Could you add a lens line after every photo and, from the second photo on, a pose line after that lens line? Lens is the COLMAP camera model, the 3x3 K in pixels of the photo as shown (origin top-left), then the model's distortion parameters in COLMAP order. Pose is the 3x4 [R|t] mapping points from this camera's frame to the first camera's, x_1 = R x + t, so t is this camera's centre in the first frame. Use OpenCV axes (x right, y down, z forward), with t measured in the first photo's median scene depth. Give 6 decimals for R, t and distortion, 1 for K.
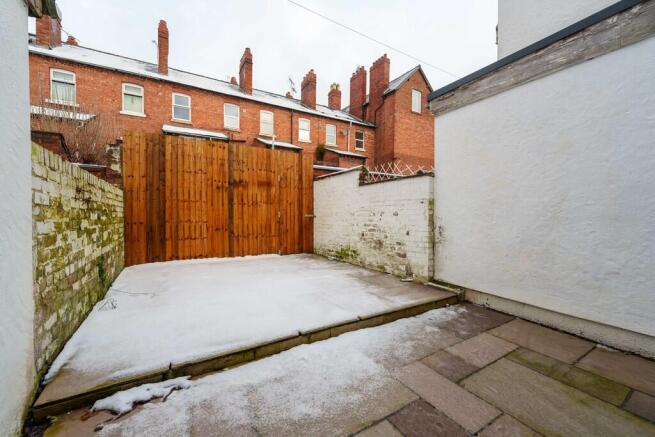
lens RADIAL K [[260.1, 0, 321.2], [0, 260.1, 220.6], [0, 0, 1]] dist [0.000243, 0.000092]
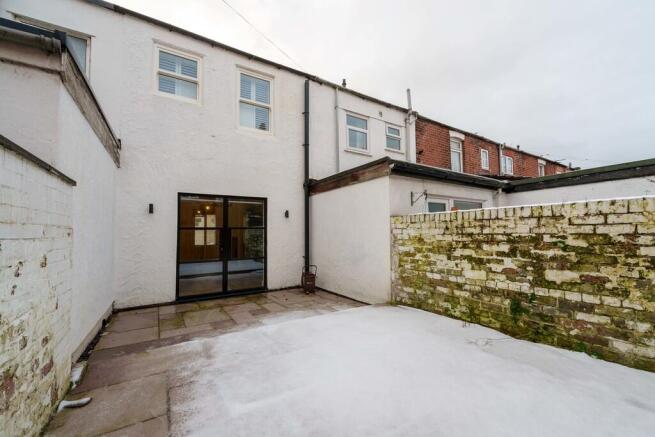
lens RADIAL K [[260.1, 0, 321.2], [0, 260.1, 220.6], [0, 0, 1]] dist [0.000243, 0.000092]
pose [[-0.999764, 0.007362, -0.020437, -0.148542], [0.007919, 0.999595, -0.027323, -0.113779], [0.020228, -0.027479, -0.999418, 2.218961]]
